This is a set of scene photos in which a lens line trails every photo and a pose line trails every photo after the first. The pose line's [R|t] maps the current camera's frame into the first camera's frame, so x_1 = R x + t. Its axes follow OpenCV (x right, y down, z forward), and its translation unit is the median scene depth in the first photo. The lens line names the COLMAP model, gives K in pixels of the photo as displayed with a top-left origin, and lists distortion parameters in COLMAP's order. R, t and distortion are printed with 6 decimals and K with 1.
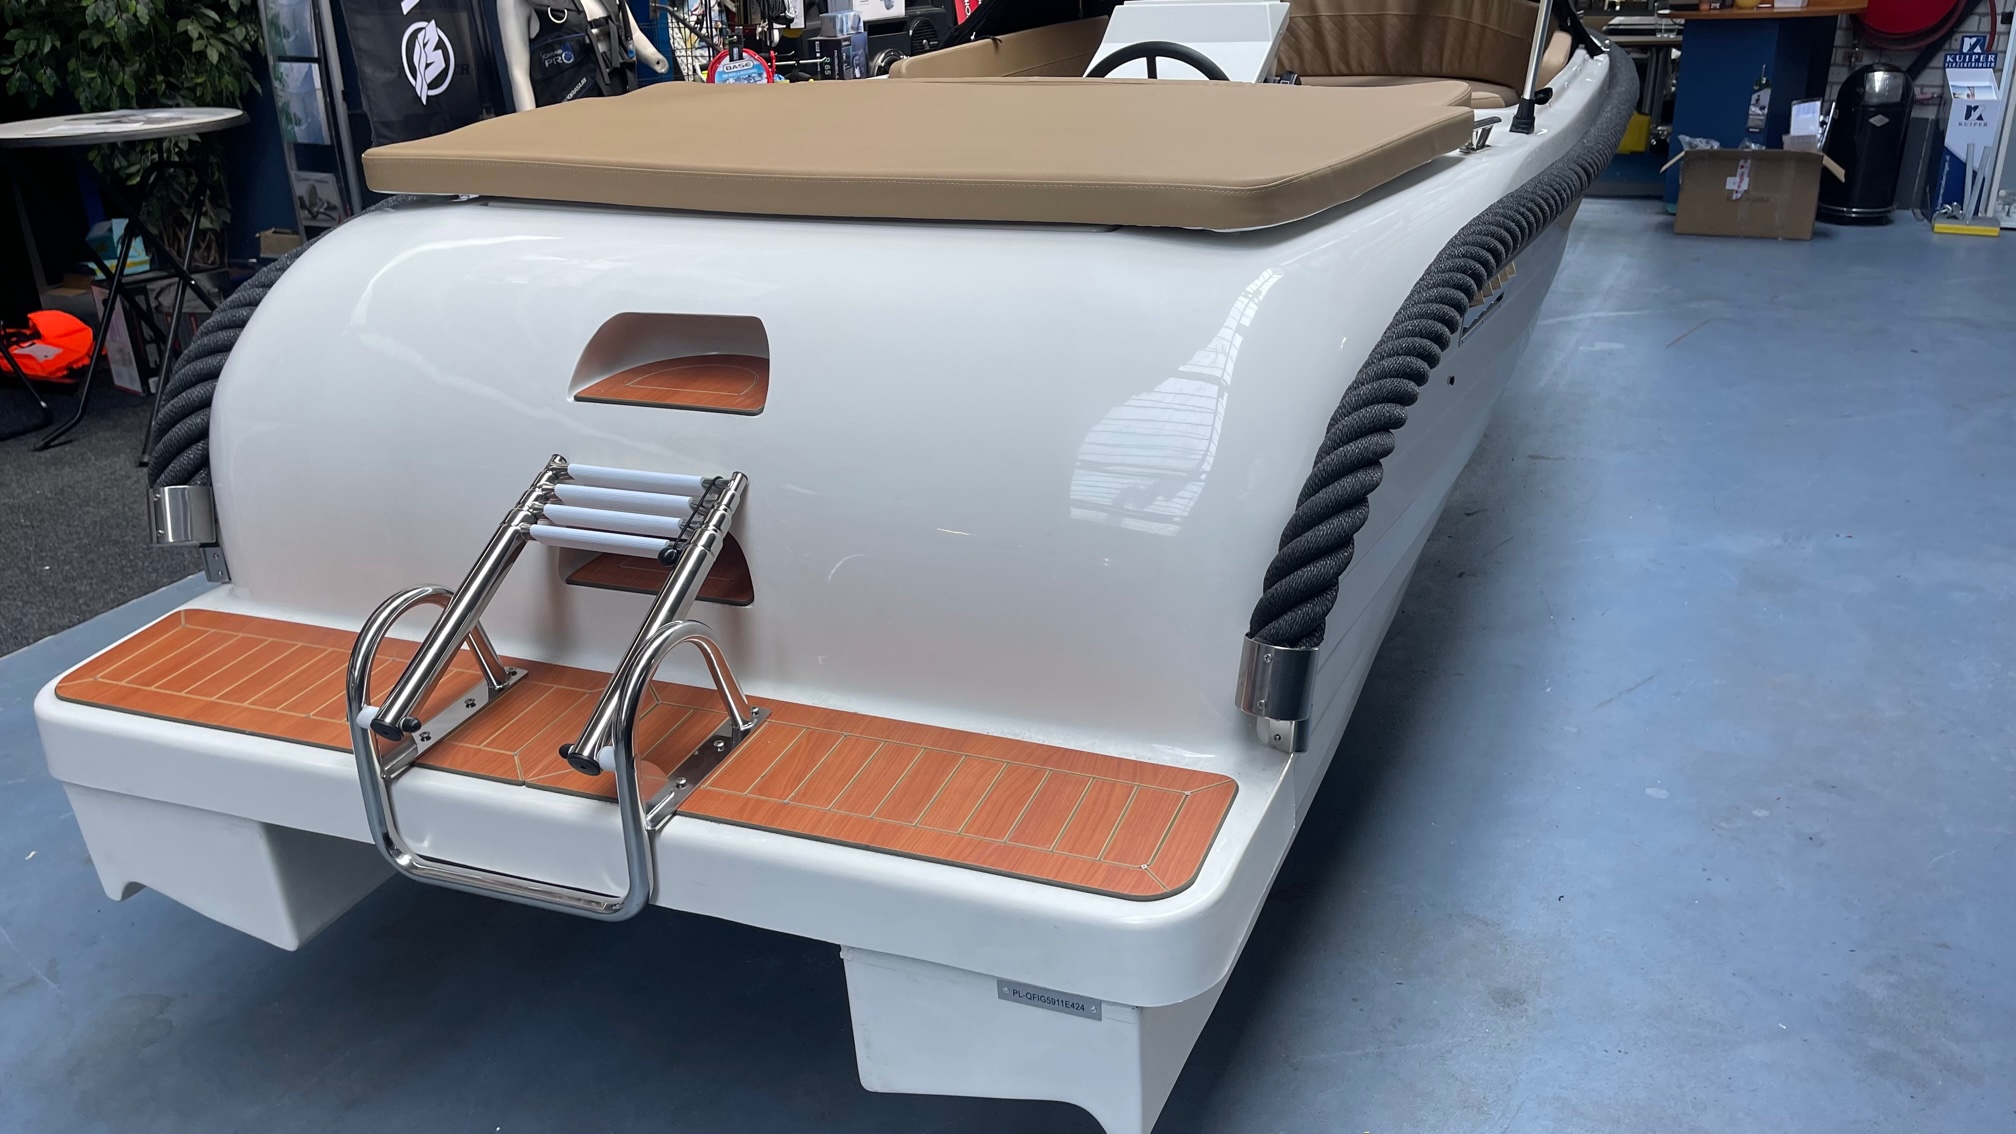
lens RADIAL K [[1527.3, 0, 1012.9], [0, 1527.3, 554.0], [0, 0, 1]] dist [0.074881, -0.100096]
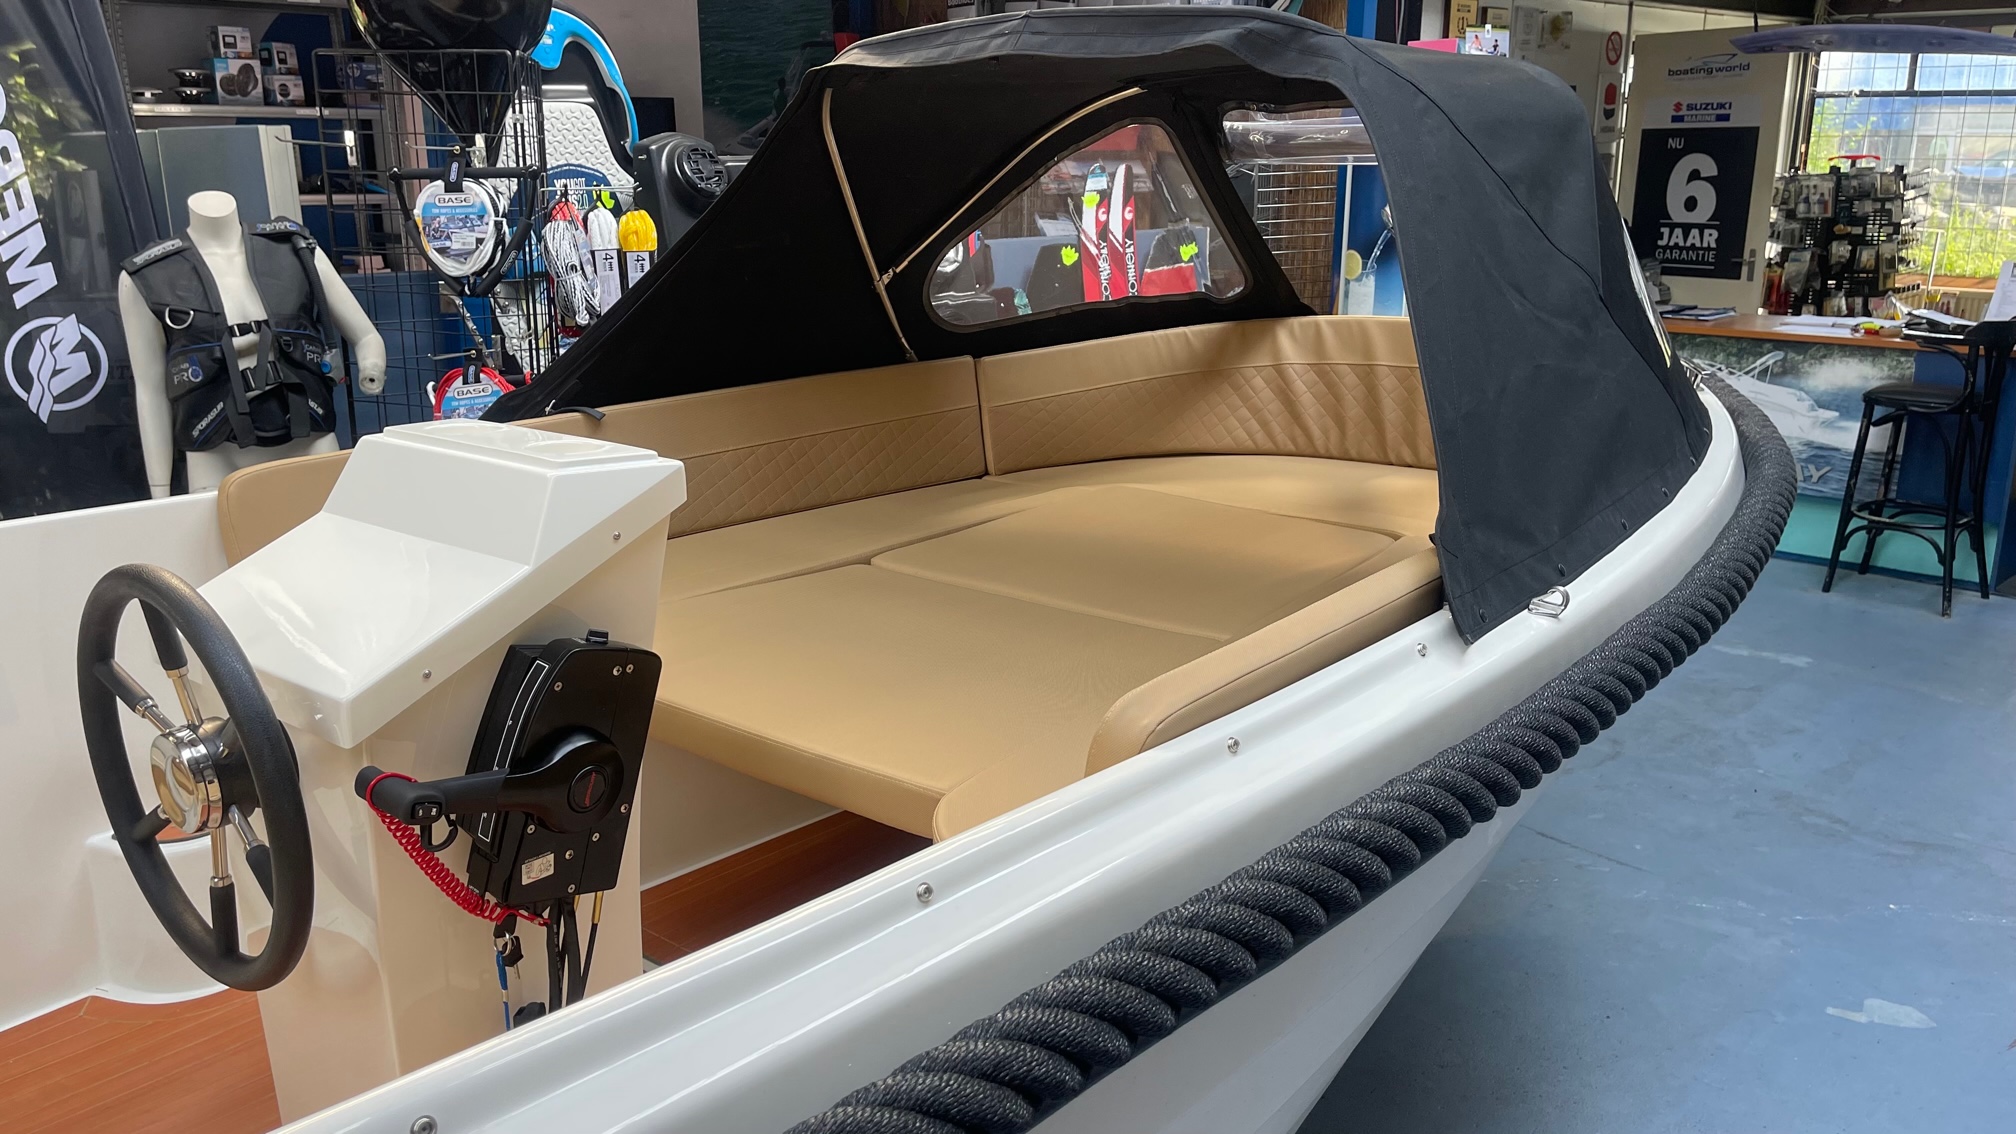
lens RADIAL K [[1527.3, 0, 997.5], [0, 1527.3, 578.0], [0, 0, 1]] dist [0.074881, -0.100096]
pose [[0.936848, 0.109906, -0.332018, 0.268710], [-0.145881, 0.985612, -0.085369, -0.195597], [0.317859, 0.128414, 0.939402, 0.403930]]
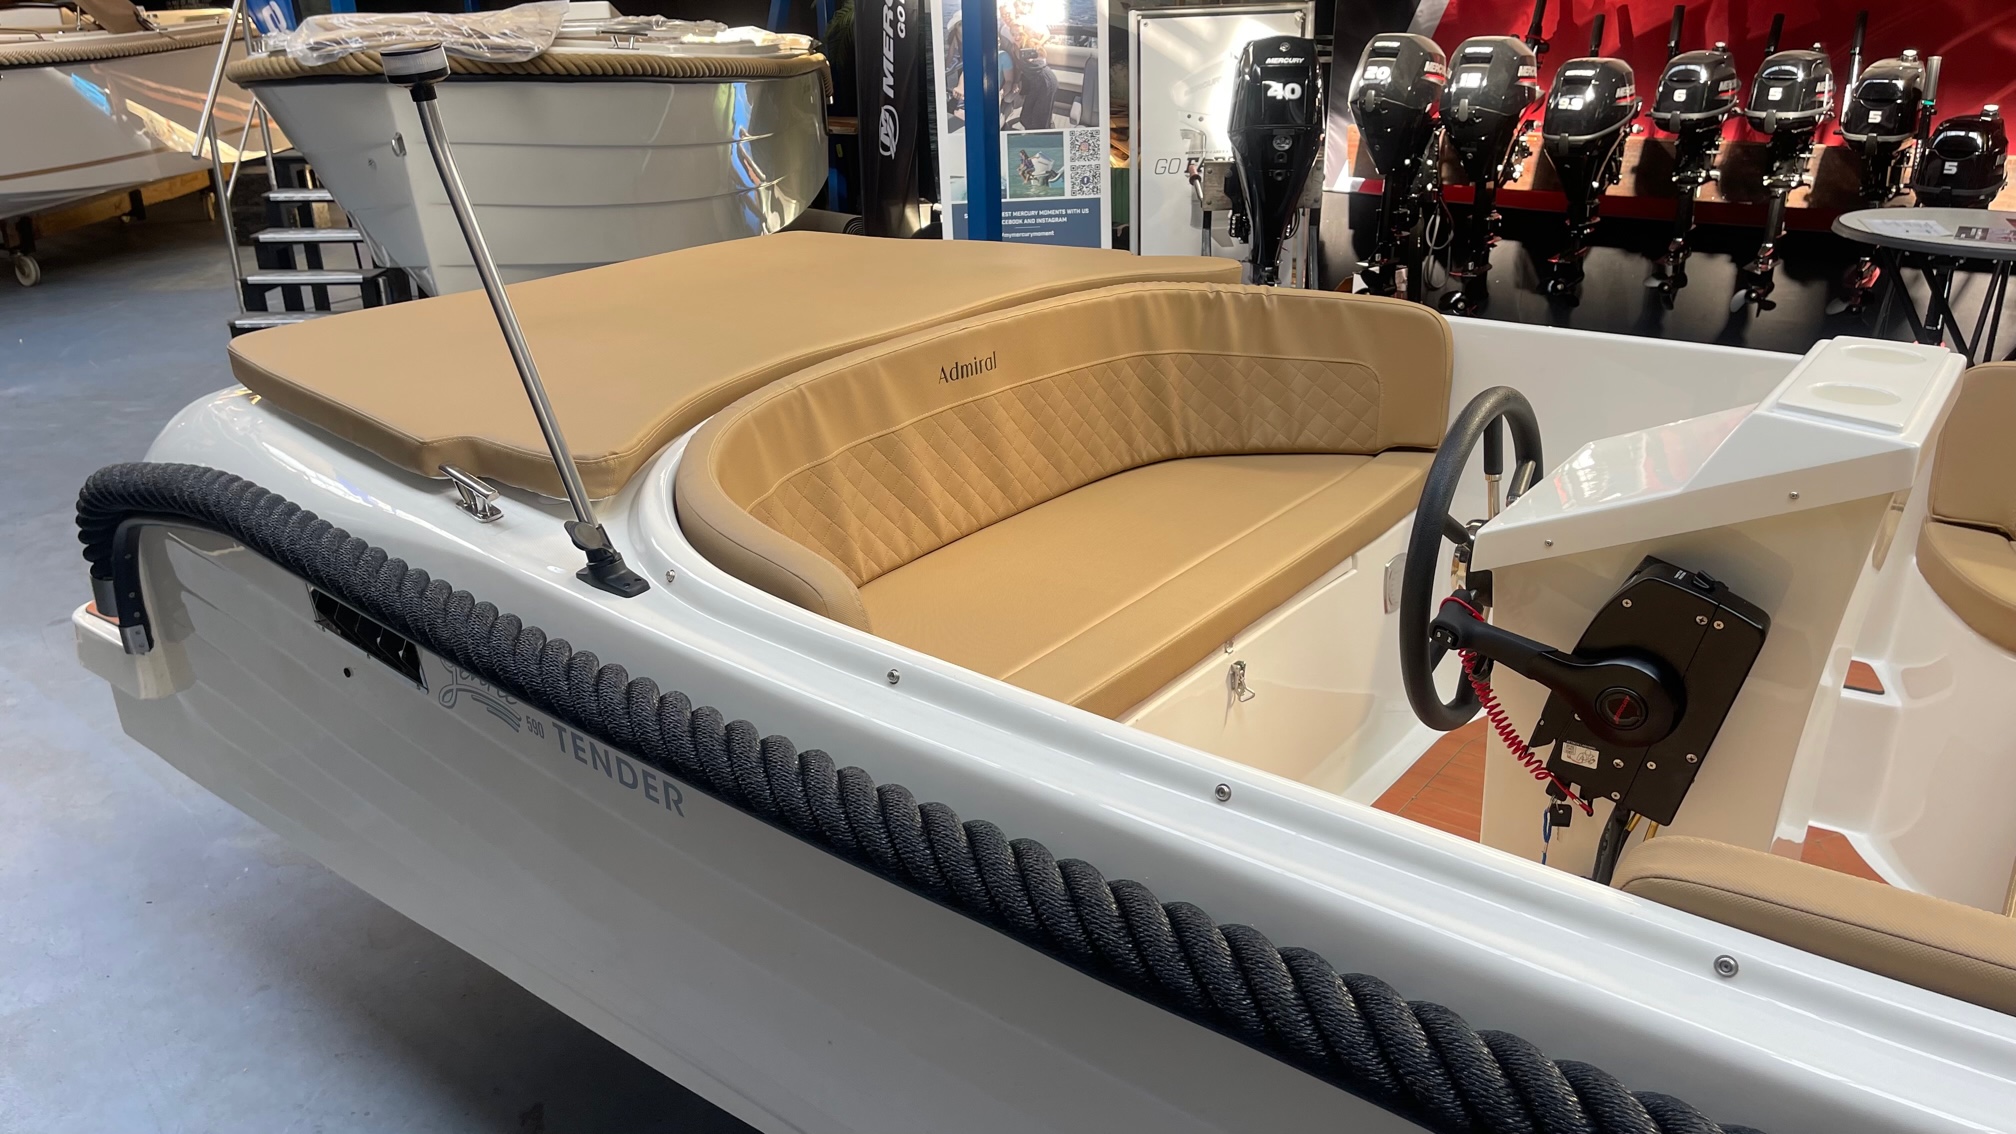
lens RADIAL K [[1527.3, 0, 994.3], [0, 1527.3, 578.2], [0, 0, 1]] dist [0.074881, -0.100096]
pose [[-0.276797, 0.378640, -0.883185, 0.381087], [-0.334081, 0.823842, 0.457902, -0.278837], [0.900985, 0.421801, -0.101540, 0.553236]]
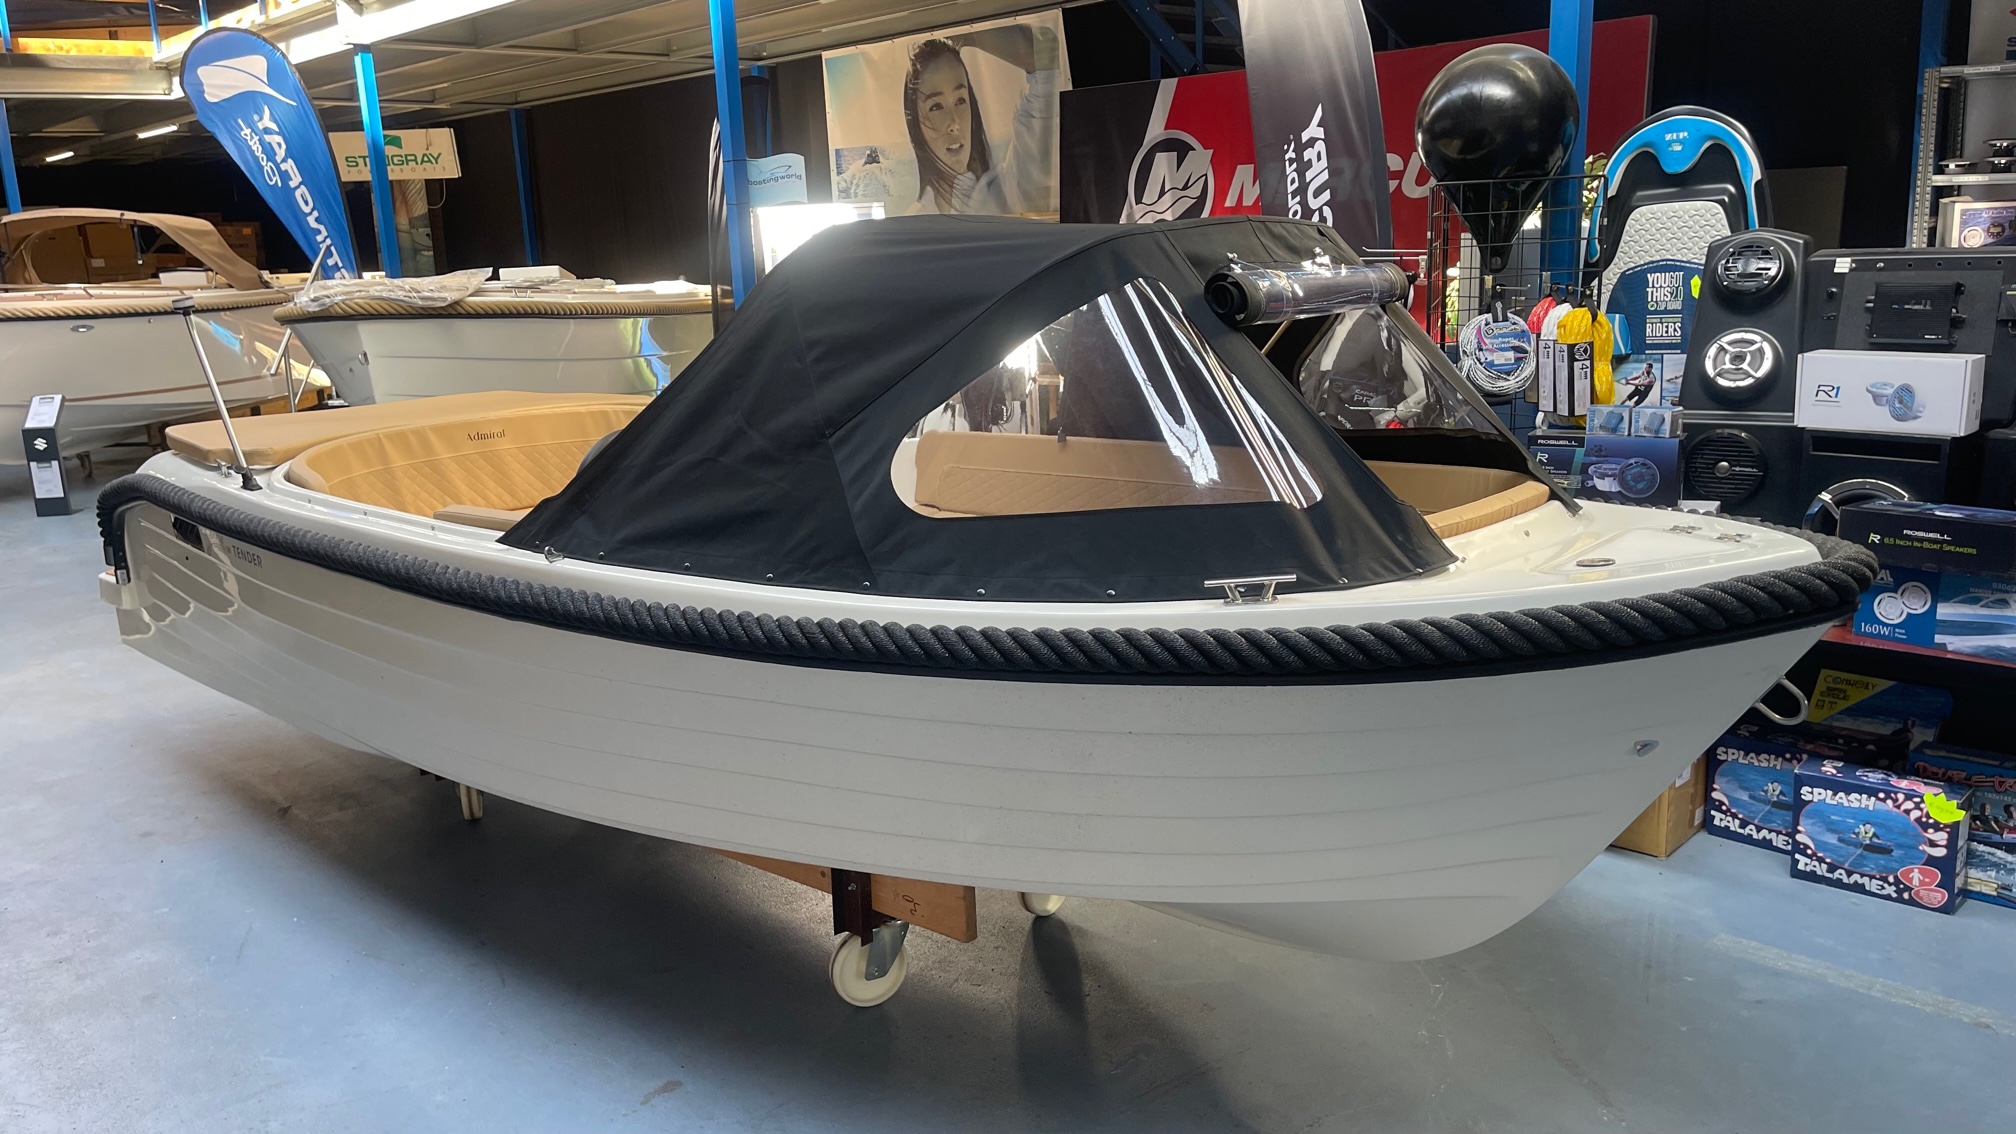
lens RADIAL K [[1527.3, 0, 987.9], [0, 1527.3, 575.3], [0, 0, 1]] dist [0.074881, -0.100096]
pose [[-0.356895, 0.242859, -0.902023, 0.718066], [-0.306540, 0.881696, 0.358672, -0.471302], [0.882417, 0.404514, -0.240227, 0.979762]]
